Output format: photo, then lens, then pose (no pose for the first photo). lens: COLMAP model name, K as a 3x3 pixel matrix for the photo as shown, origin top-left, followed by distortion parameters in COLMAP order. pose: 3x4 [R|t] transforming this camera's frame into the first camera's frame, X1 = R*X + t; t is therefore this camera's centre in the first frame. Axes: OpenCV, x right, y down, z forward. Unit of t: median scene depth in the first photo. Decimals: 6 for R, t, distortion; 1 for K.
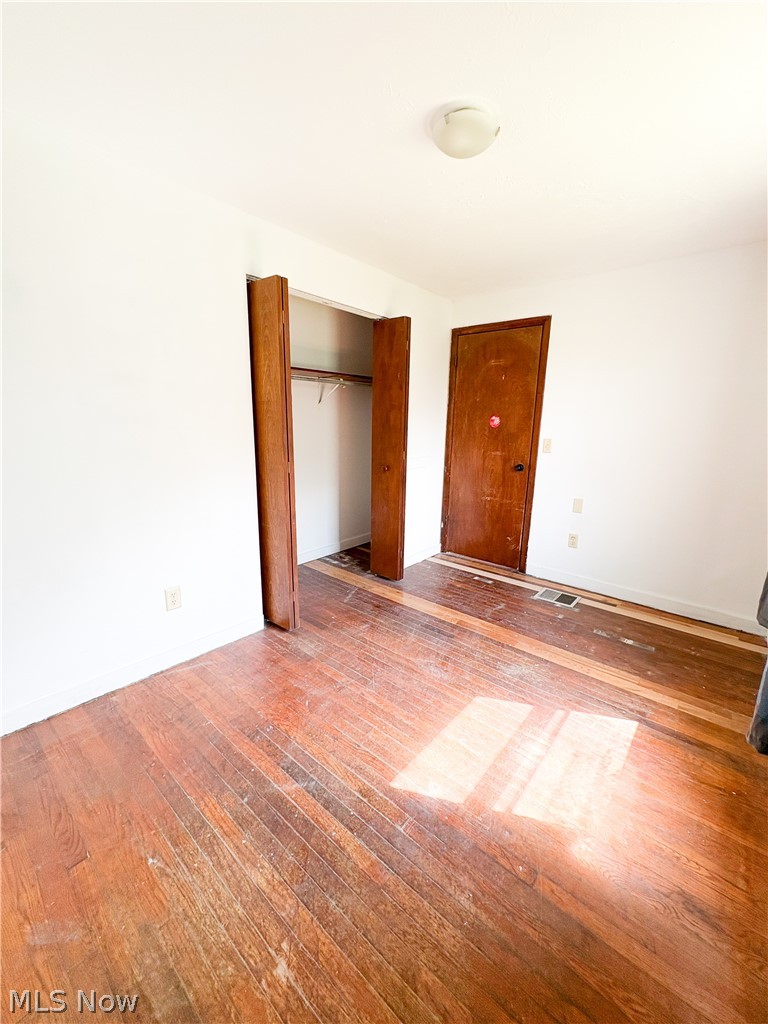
lens RADIAL K [[407.1, 0, 384.8], [0, 407.1, 511.8], [0, 0, 1]] dist [-0.003440, 0.000440]
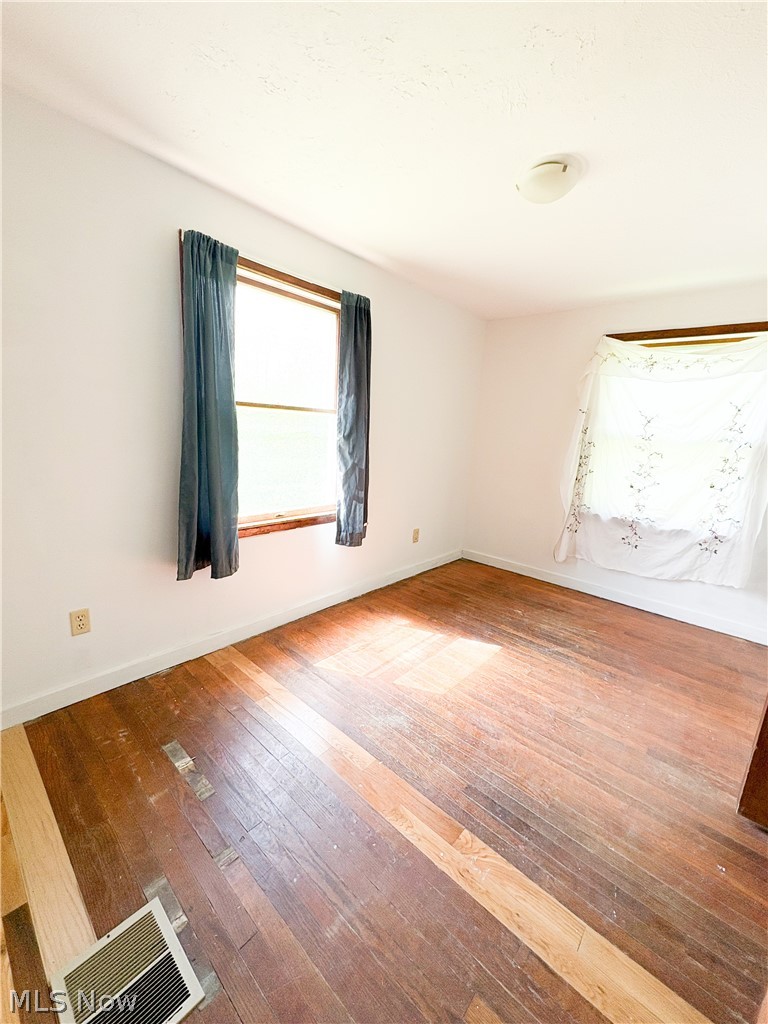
lens RADIAL K [[407.1, 0, 384.8], [0, 407.1, 511.8], [0, 0, 1]] dist [-0.003440, 0.000440]
pose [[-0.996118, -0.088027, -0.000590, 0.450751], [-0.079842, 0.900632, 0.427184, -0.431479], [-0.037072, 0.425573, -0.904164, 1.896554]]
